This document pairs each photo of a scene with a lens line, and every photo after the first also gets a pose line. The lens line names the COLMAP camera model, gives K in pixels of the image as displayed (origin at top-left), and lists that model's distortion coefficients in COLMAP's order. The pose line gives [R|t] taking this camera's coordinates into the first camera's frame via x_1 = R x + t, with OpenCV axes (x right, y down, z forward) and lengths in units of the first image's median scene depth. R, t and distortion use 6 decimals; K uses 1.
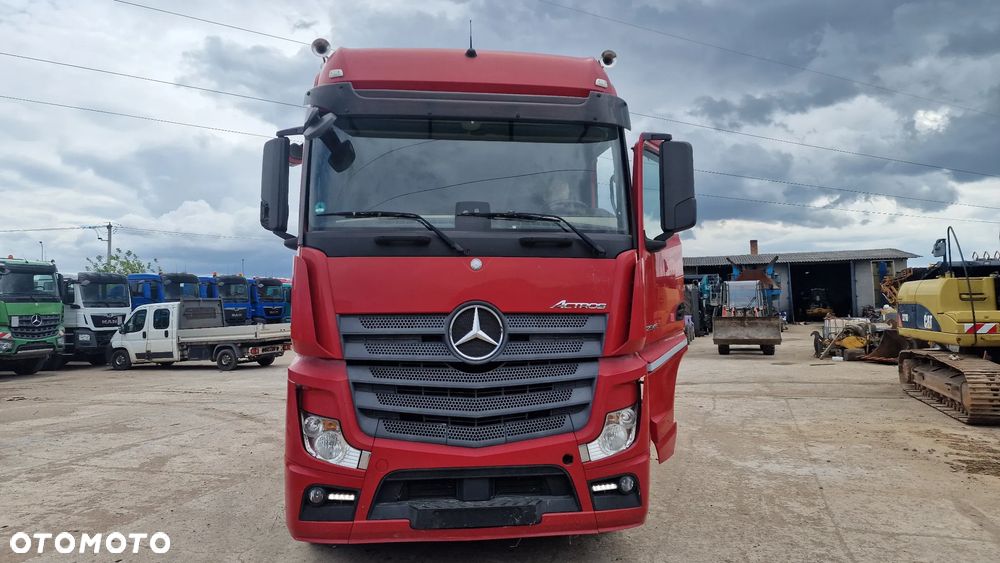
lens RADIAL K [[666.5, 0, 466.0], [0, 666.5, 273.0], [0, 0, 1]] dist [0.103746, -0.101645]
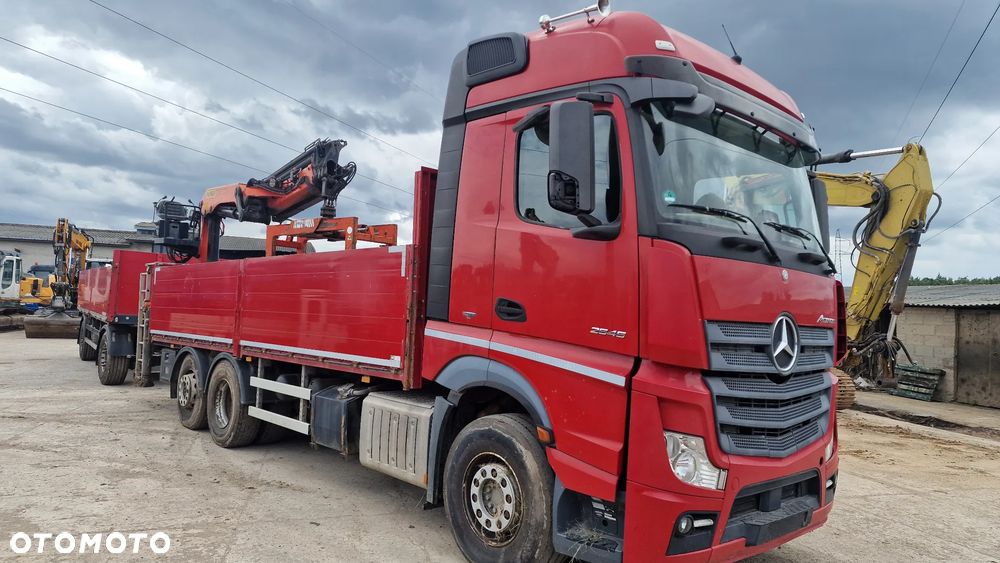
lens RADIAL K [[666.5, 0, 496.0], [0, 666.5, 281.7], [0, 0, 1]] dist [0.103746, -0.101645]
pose [[0.804783, 0.075897, 0.588697, -0.952512], [-0.086797, 0.996178, -0.009775, 0.043953], [-0.587189, -0.043231, 0.808295, 0.438775]]
